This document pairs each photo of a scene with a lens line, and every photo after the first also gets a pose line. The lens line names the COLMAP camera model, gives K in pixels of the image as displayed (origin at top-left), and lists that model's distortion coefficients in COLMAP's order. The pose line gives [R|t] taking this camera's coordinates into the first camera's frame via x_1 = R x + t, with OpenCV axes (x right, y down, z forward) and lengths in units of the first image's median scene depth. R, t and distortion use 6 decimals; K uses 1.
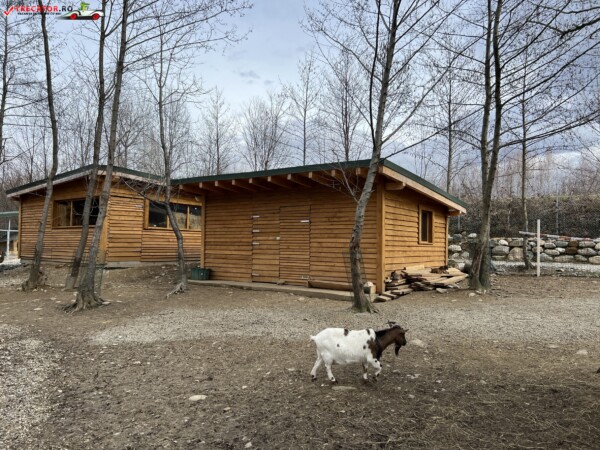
lens RADIAL K [[467.3, 0, 301.6], [0, 467.3, 215.9], [0, 0, 1]] dist [0.046200, -0.057190]
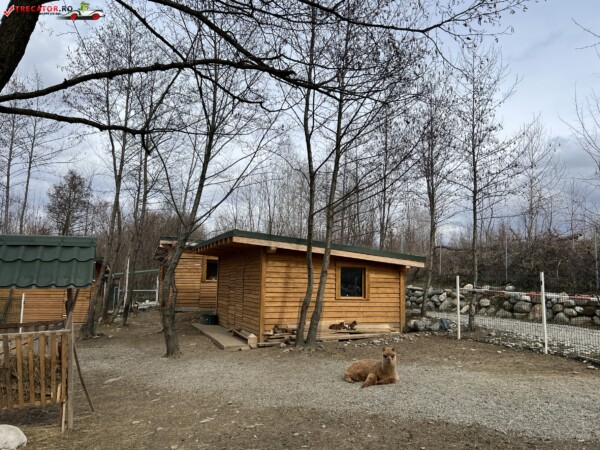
lens RADIAL K [[467.3, 0, 301.6], [0, 467.3, 215.9], [0, 0, 1]] dist [0.046200, -0.057190]
pose [[0.829153, -0.075857, -0.553851, 0.620318], [0.028903, 0.995243, -0.093041, -0.024900], [0.558274, 0.061138, 0.827401, 0.067265]]
